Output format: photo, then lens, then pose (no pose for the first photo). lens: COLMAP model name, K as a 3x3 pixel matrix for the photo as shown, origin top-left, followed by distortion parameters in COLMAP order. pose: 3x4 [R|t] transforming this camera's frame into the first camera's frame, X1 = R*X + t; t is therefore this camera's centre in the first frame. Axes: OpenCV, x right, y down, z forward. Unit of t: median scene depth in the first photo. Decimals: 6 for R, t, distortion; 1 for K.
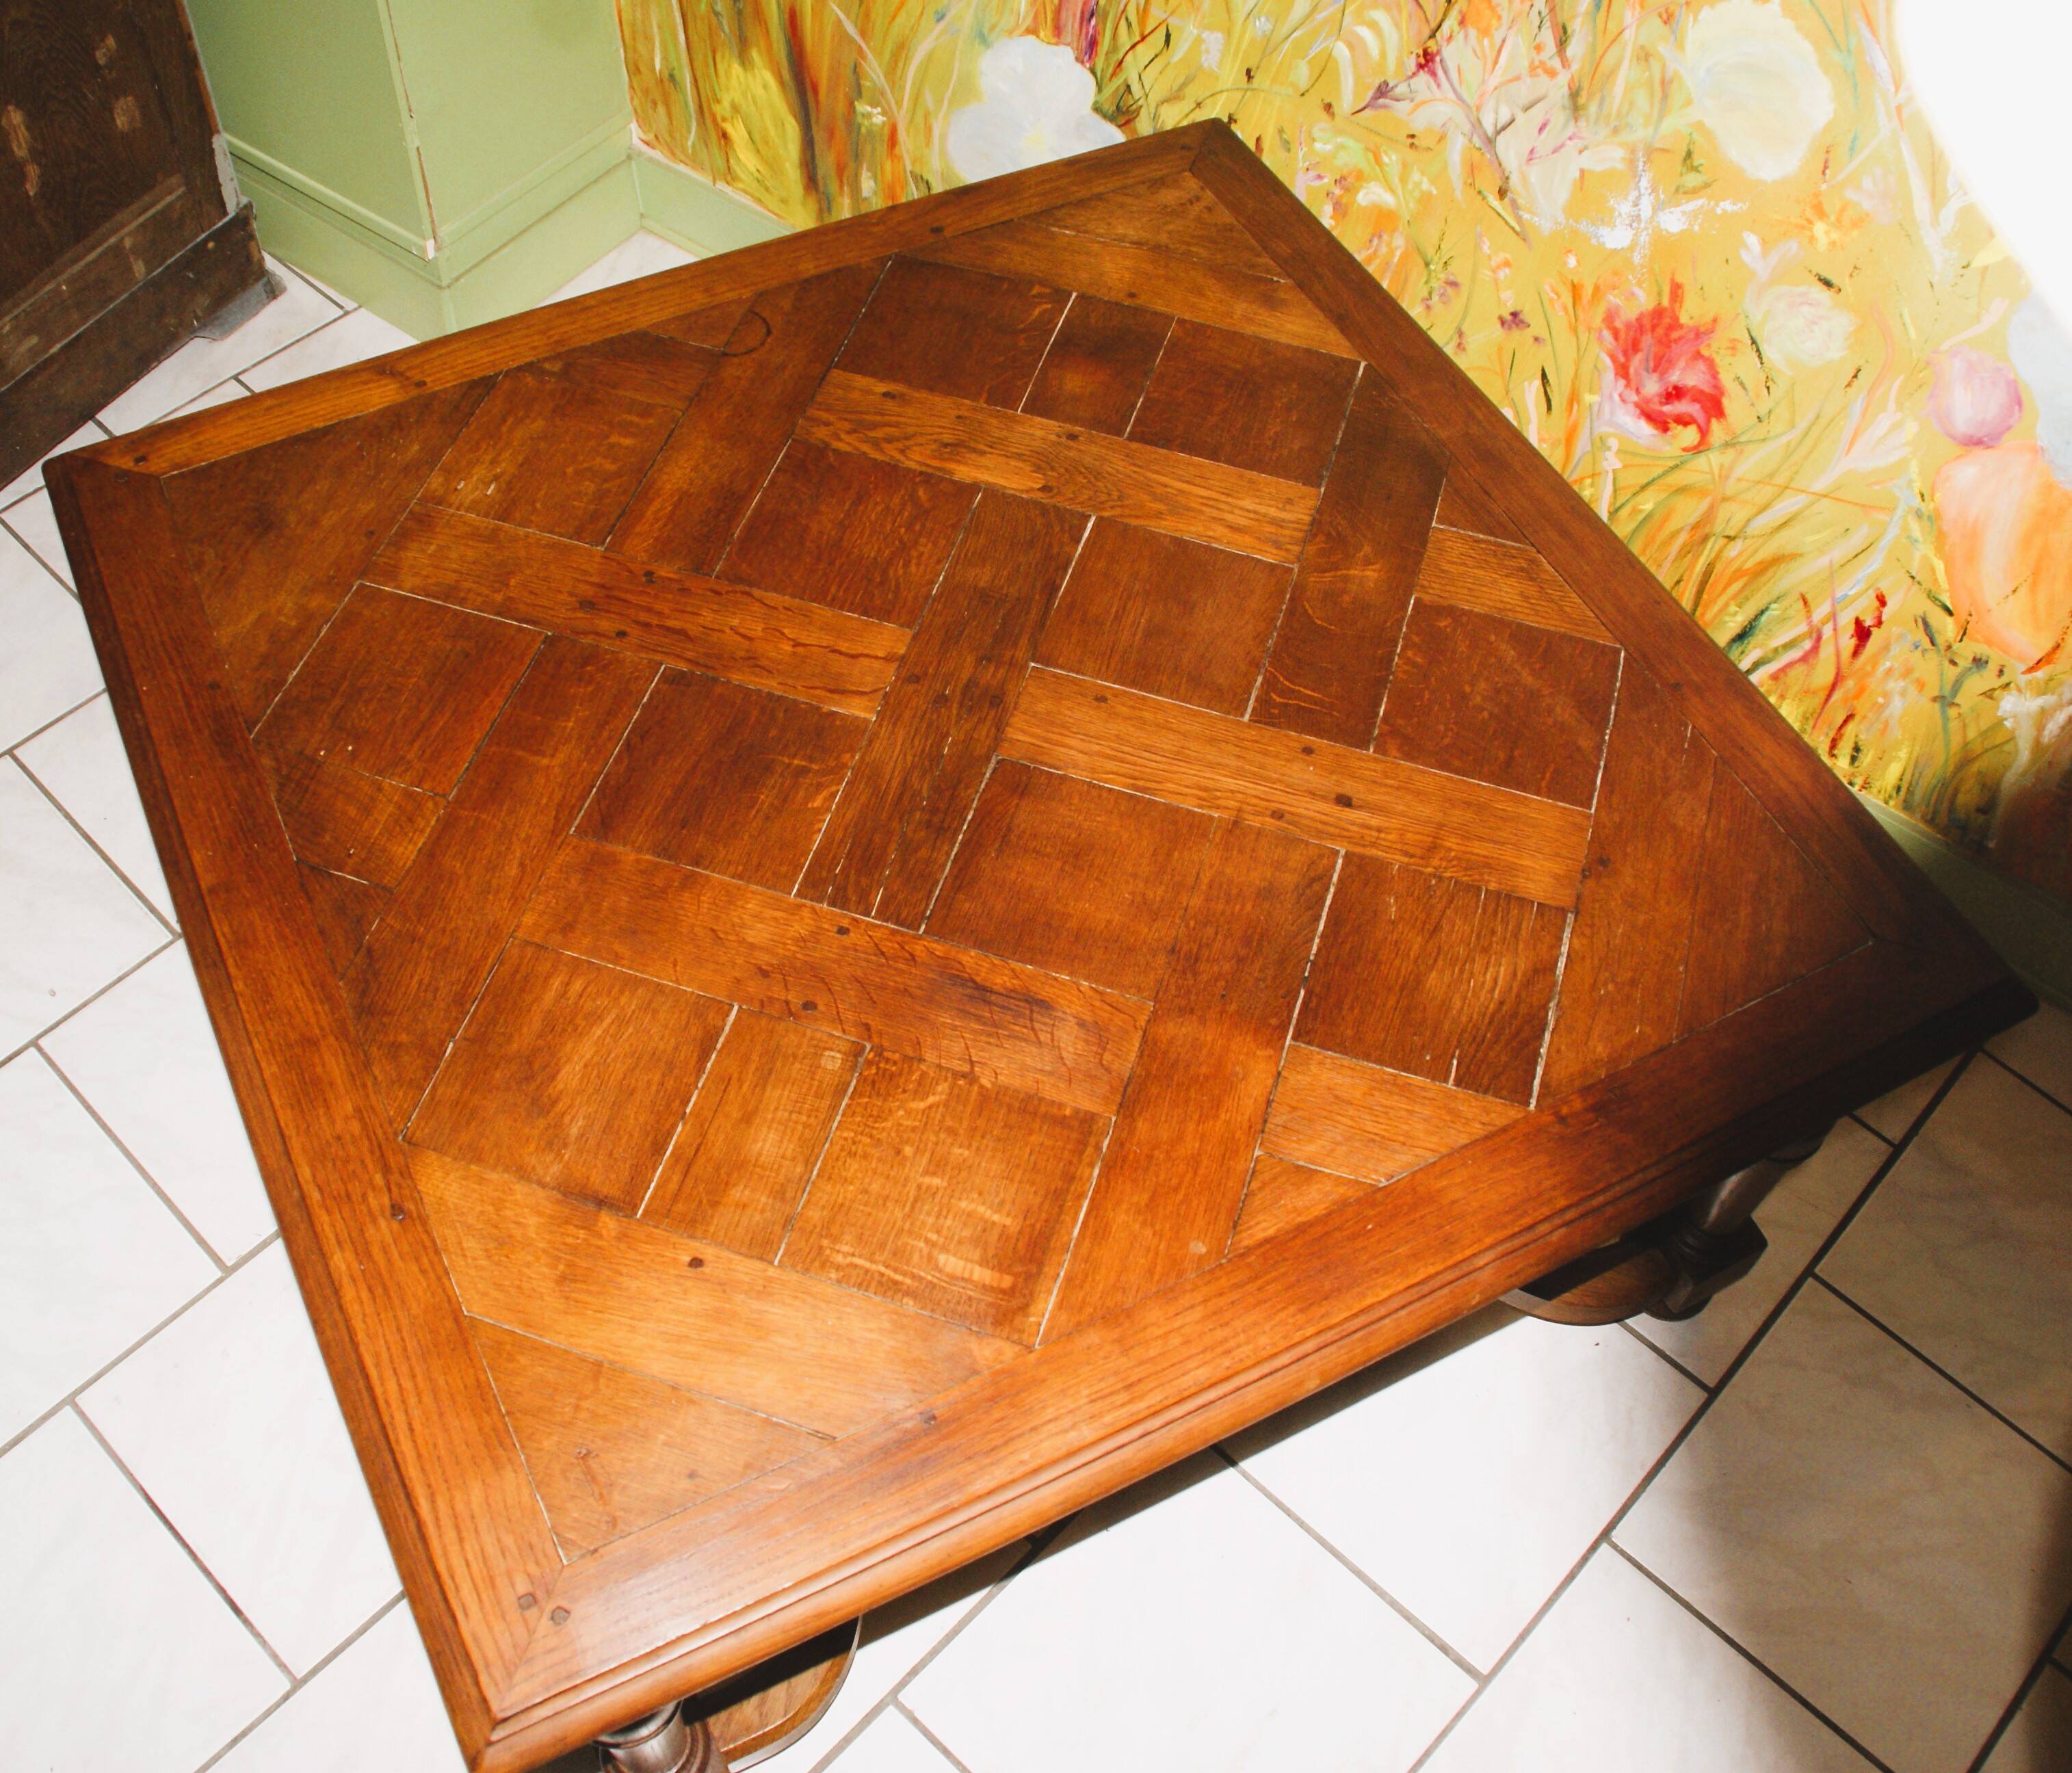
lens RADIAL K [[2055.9, 0, 994.4], [0, 2055.9, 880.9], [0, 0, 1]] dist [-0.113939, 0.000000]
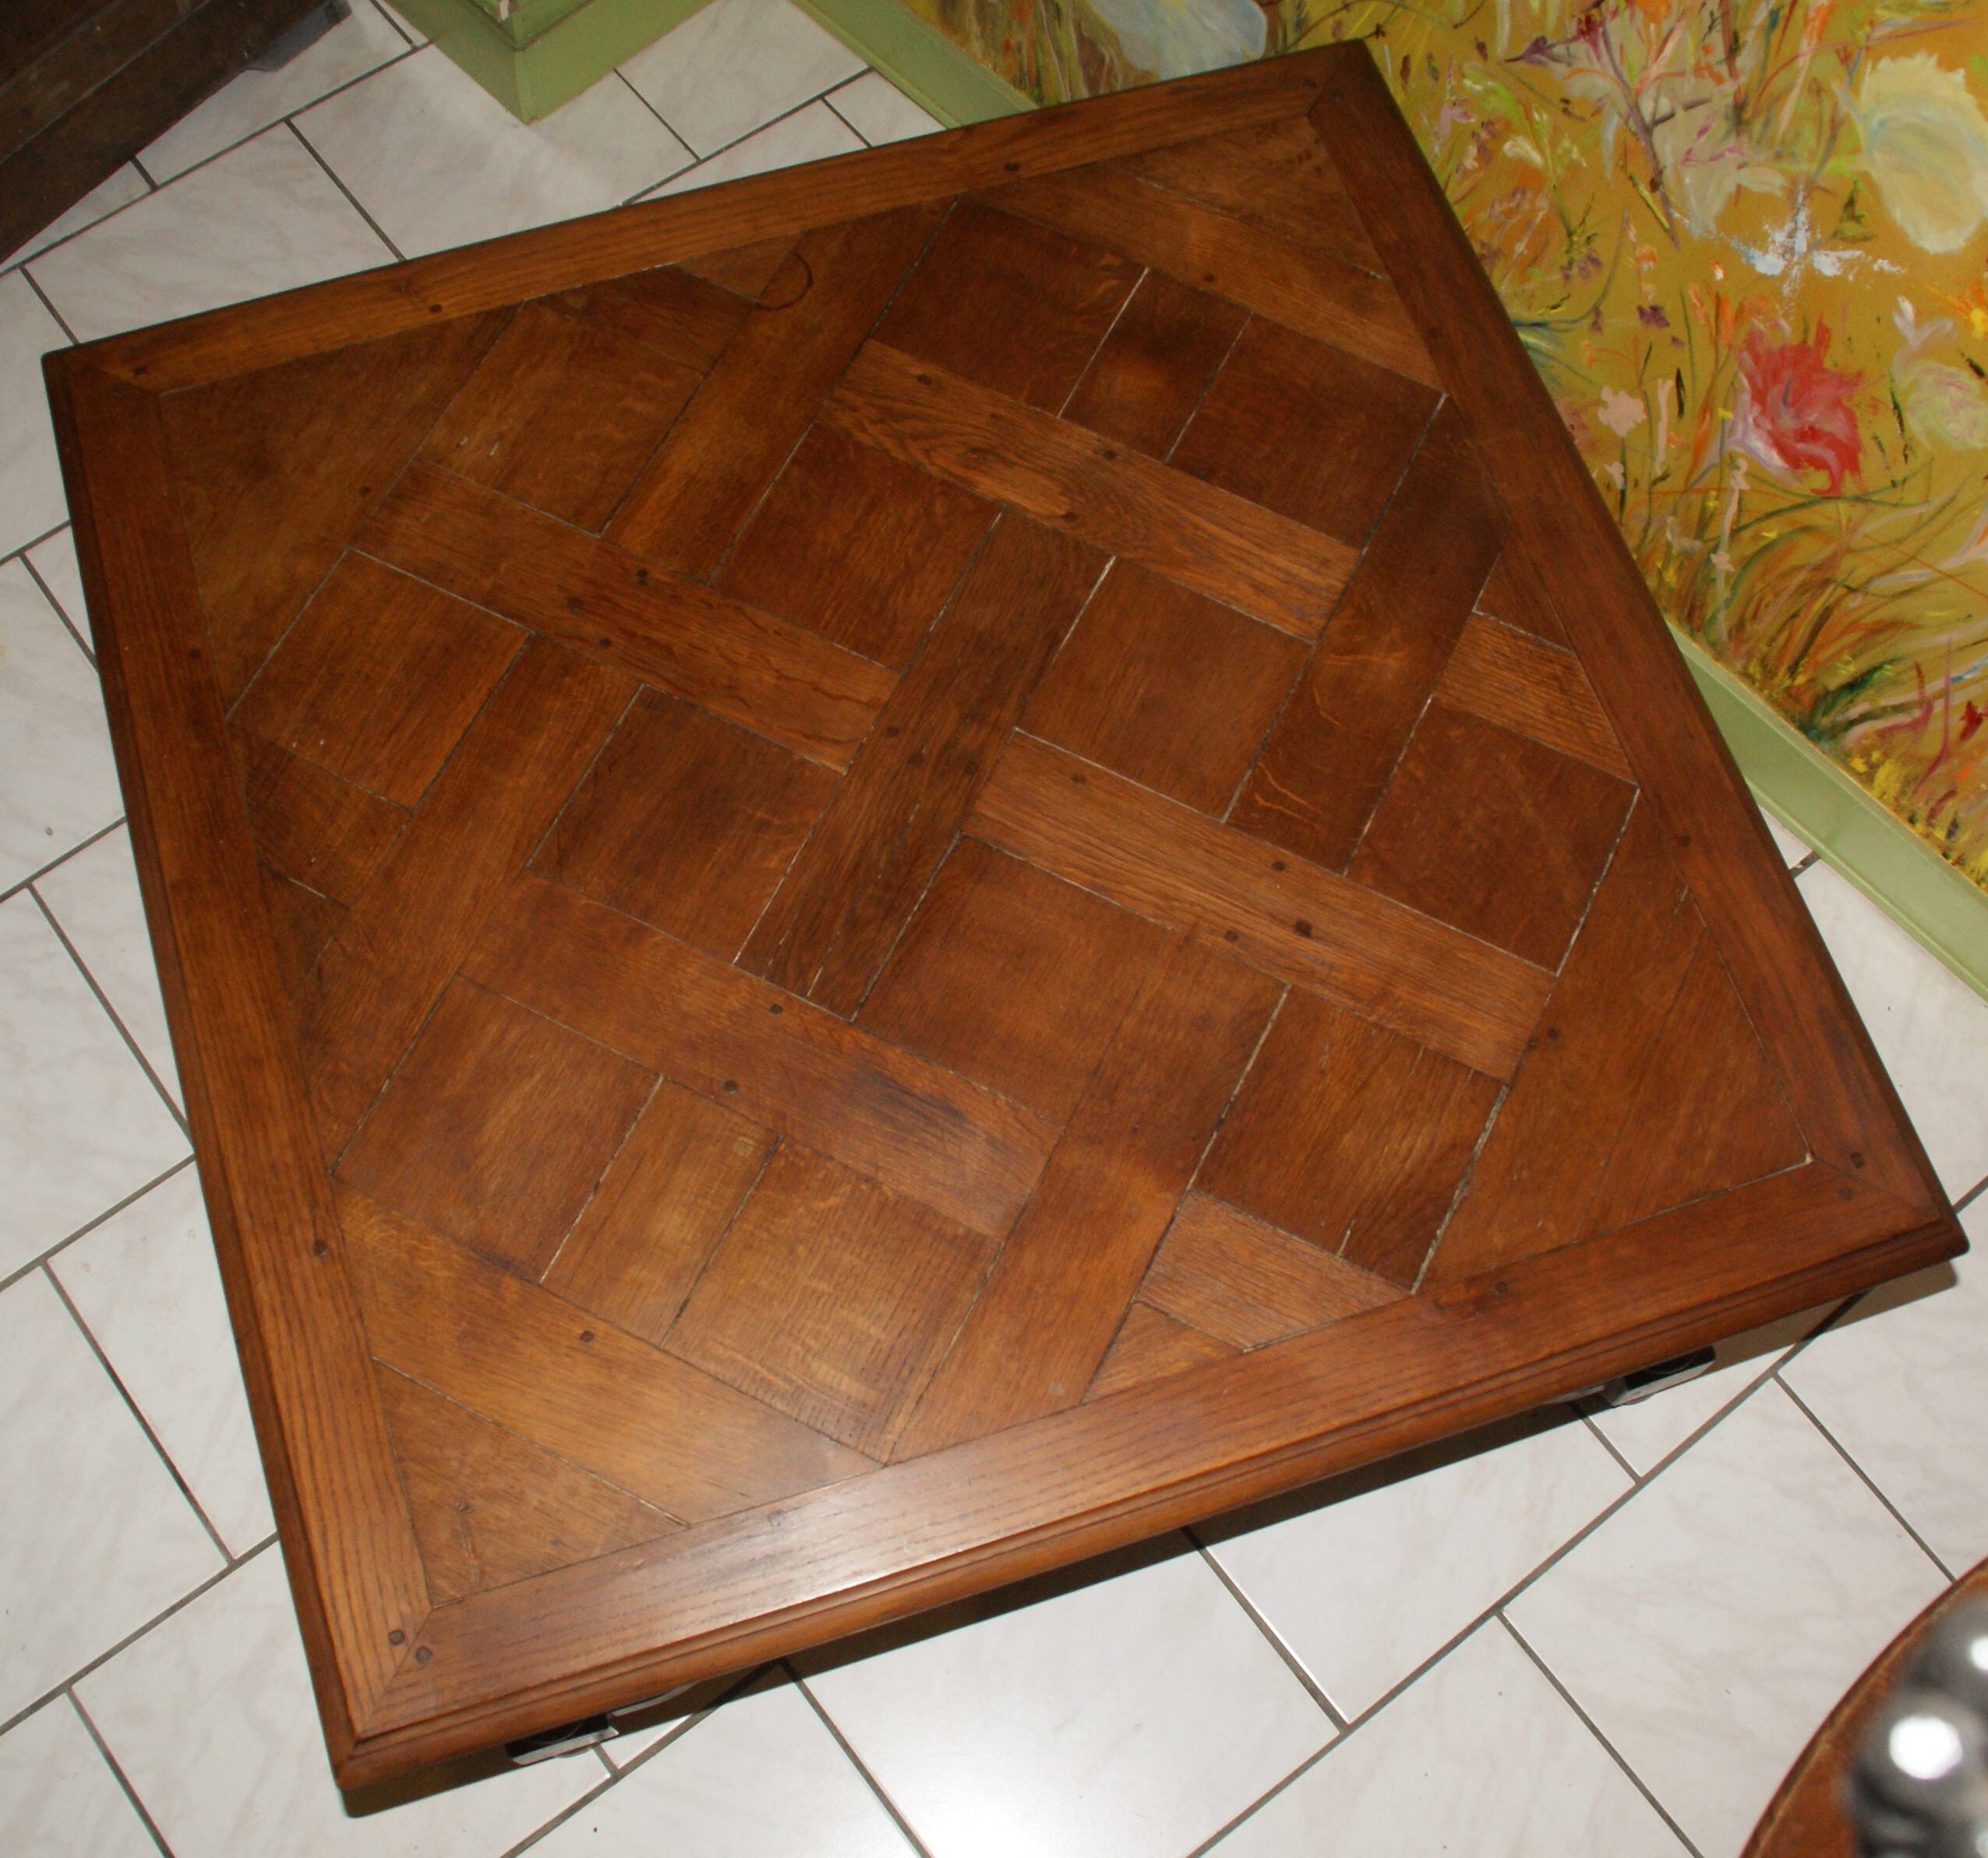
lens RADIAL K [[2352.1, 0, 1004.1], [0, 2352.1, 1006.1], [0, 0, 1]] dist [-0.109656, 0.000000]
pose [[0.988882, 0.137001, -0.057815, 0.080241], [-0.120388, 0.965830, 0.229521, -0.197735], [0.087284, -0.220009, 0.971585, -0.090834]]
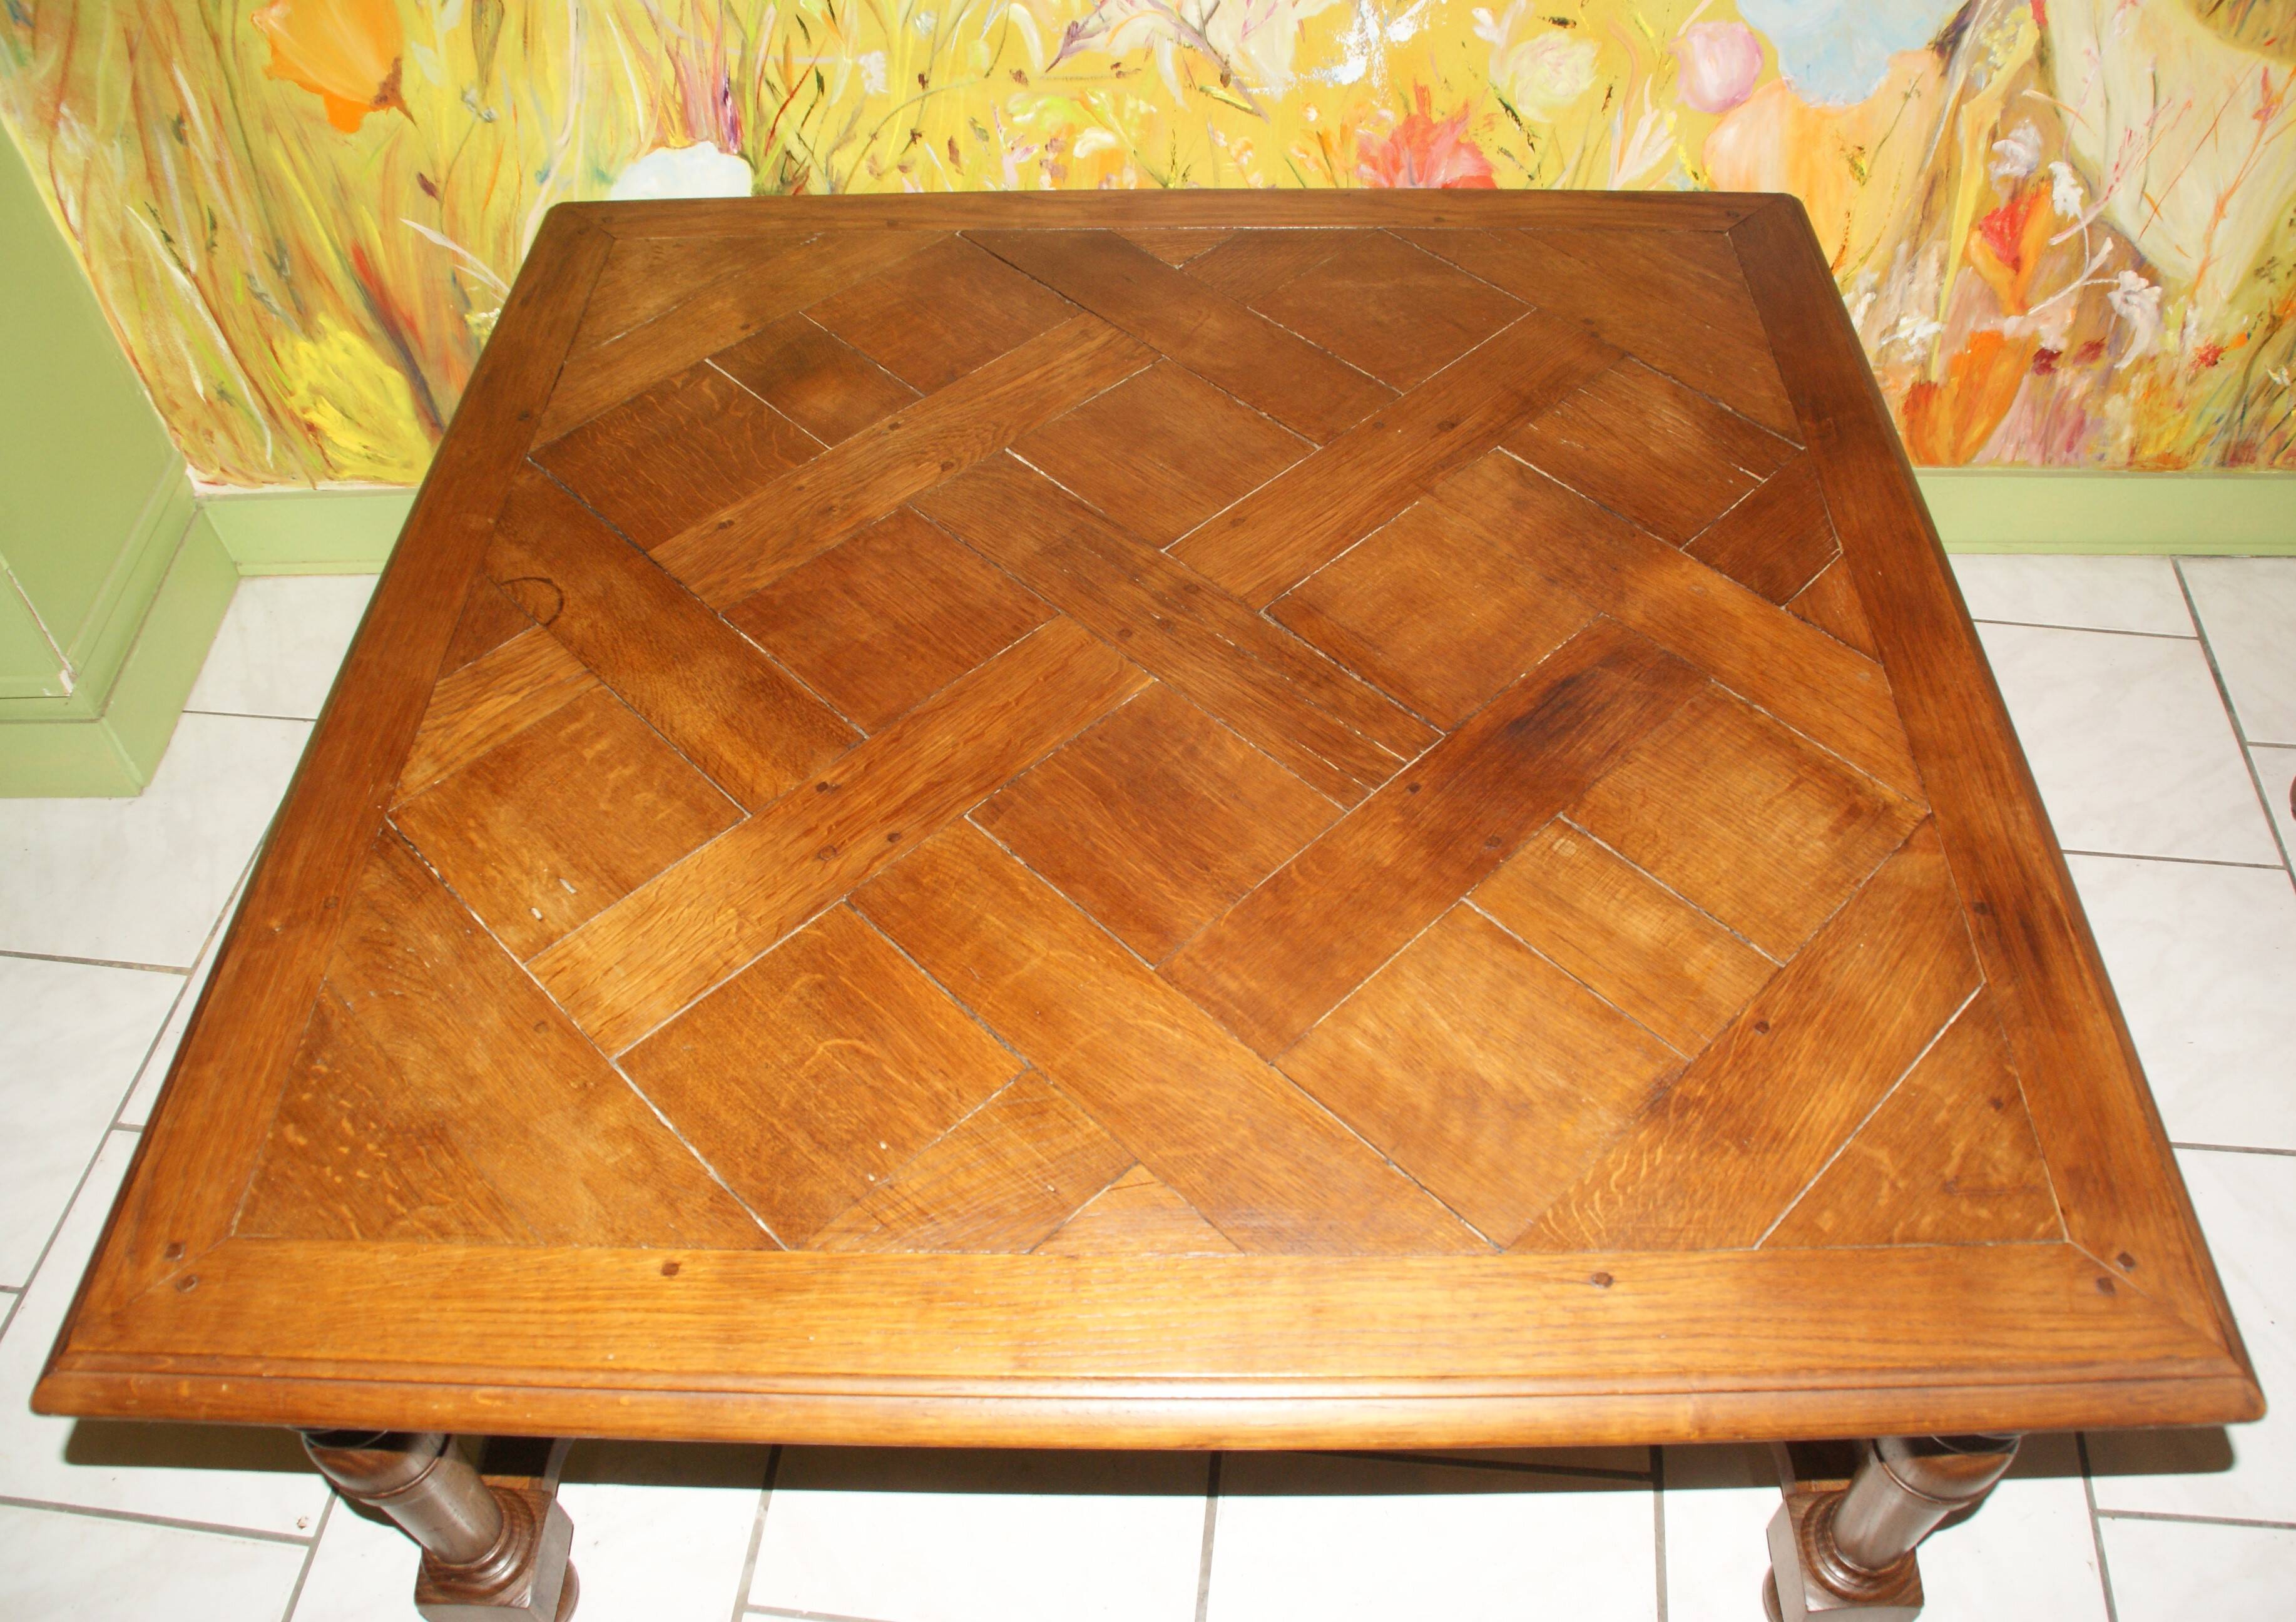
lens RADIAL K [[1888.2, 0, 1199.0], [0, 1888.2, 807.6], [0, 0, 1]] dist [-0.150939, 0.080196]
pose [[0.784445, -0.485940, 0.385368, -0.302655], [0.518211, 0.854938, 0.023199, -0.060590], [-0.340739, 0.181503, 0.922471, 0.225943]]
